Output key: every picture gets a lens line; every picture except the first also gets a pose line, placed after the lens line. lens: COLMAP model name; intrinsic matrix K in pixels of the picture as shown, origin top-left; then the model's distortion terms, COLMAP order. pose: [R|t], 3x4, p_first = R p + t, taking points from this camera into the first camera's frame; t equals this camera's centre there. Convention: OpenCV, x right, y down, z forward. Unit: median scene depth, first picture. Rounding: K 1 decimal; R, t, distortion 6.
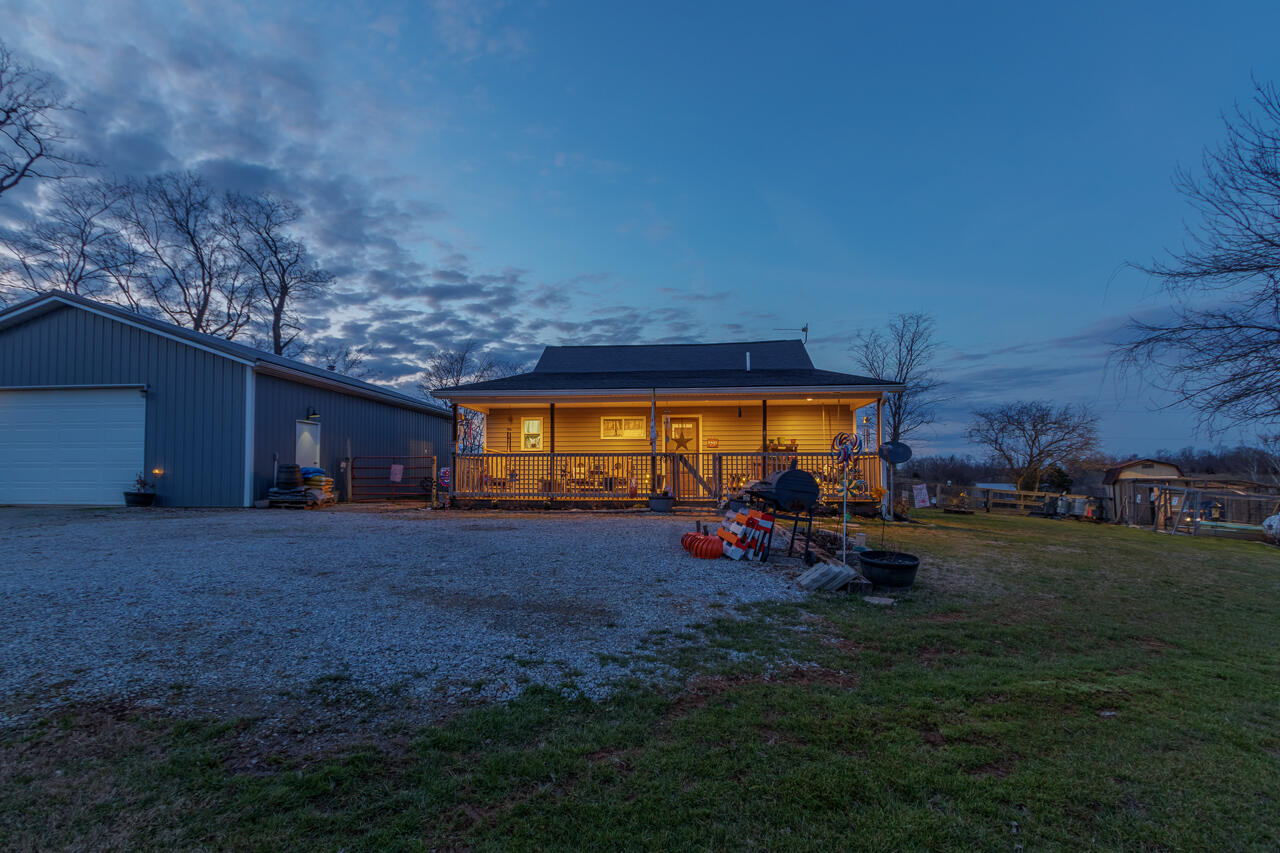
lens RADIAL K [[590.0, 0, 640.0], [0, 590.0, 426.5], [0, 0, 1]] dist [0.001887, 0.000063]
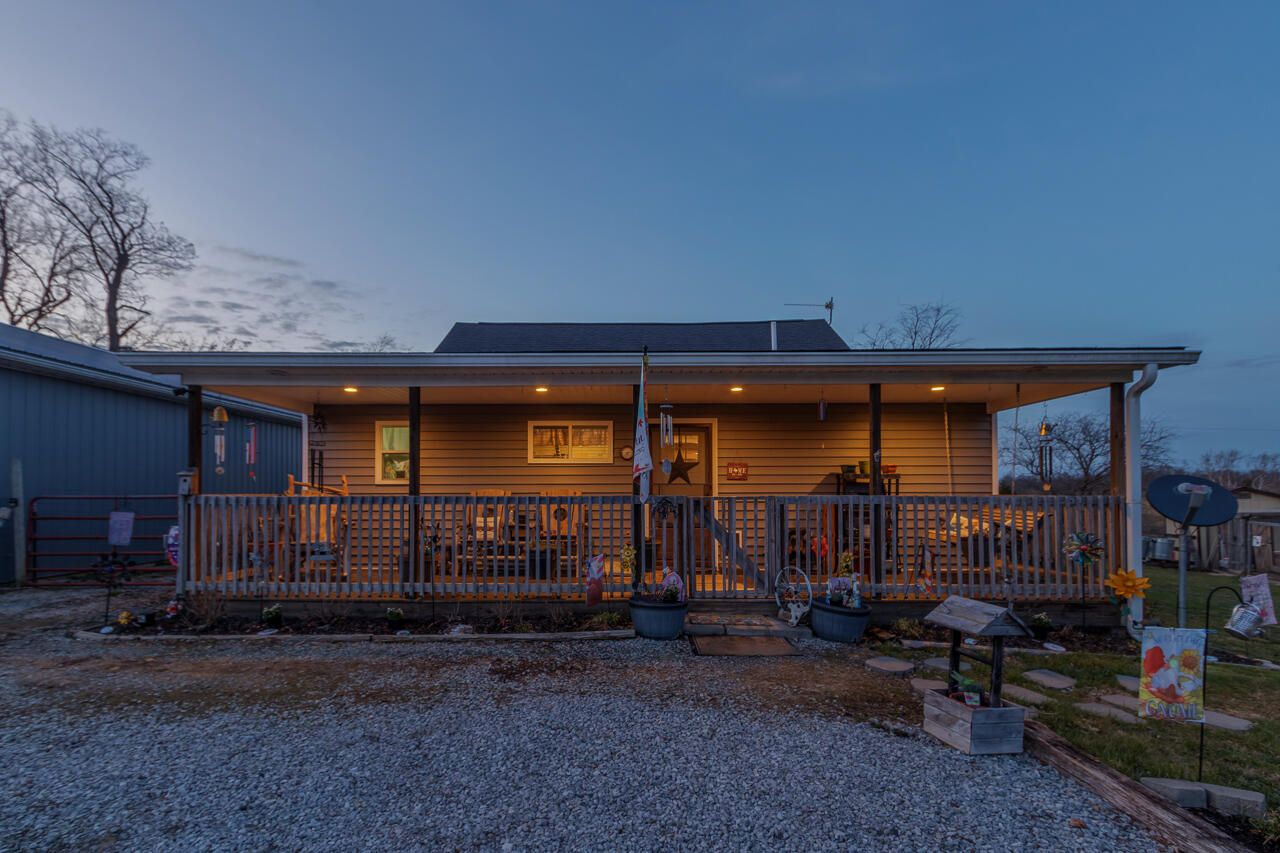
lens RADIAL K [[617.4, 0, 654.5], [0, 617.4, 471.3], [0, 0, 1]] dist [0.000429, 0.000021]
pose [[0.993943, 0.001900, 0.109878, -0.014202], [-0.006989, 0.998920, 0.045944, 0.002281], [-0.109672, -0.046433, 0.992883, 0.436398]]
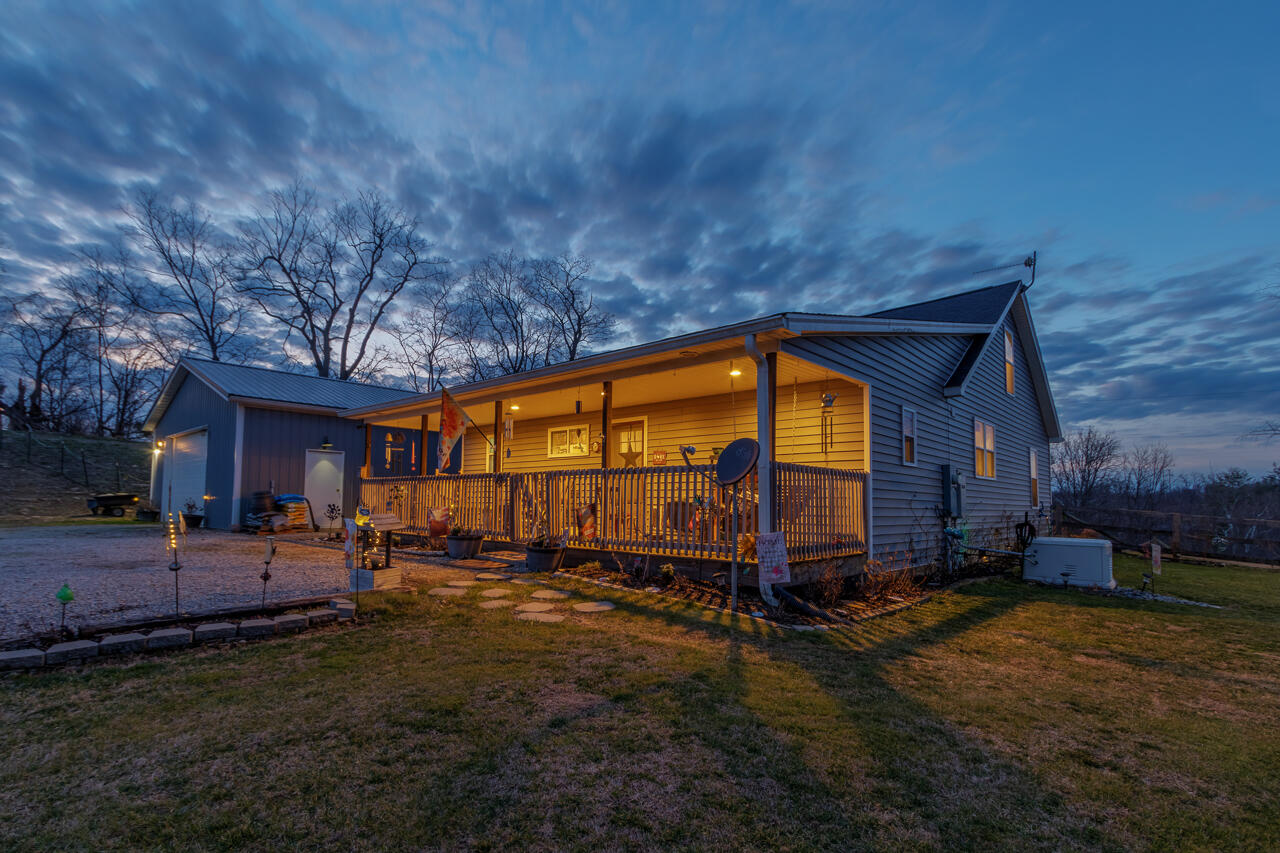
lens RADIAL K [[590.0, 0, 640.0], [0, 590.0, 426.5], [0, 0, 1]] dist [0.001887, 0.000063]
pose [[0.795056, -0.067078, -0.602815, 0.489693], [0.038755, 0.997453, -0.059877, 0.031152], [0.605297, 0.024243, 0.795631, 0.464317]]
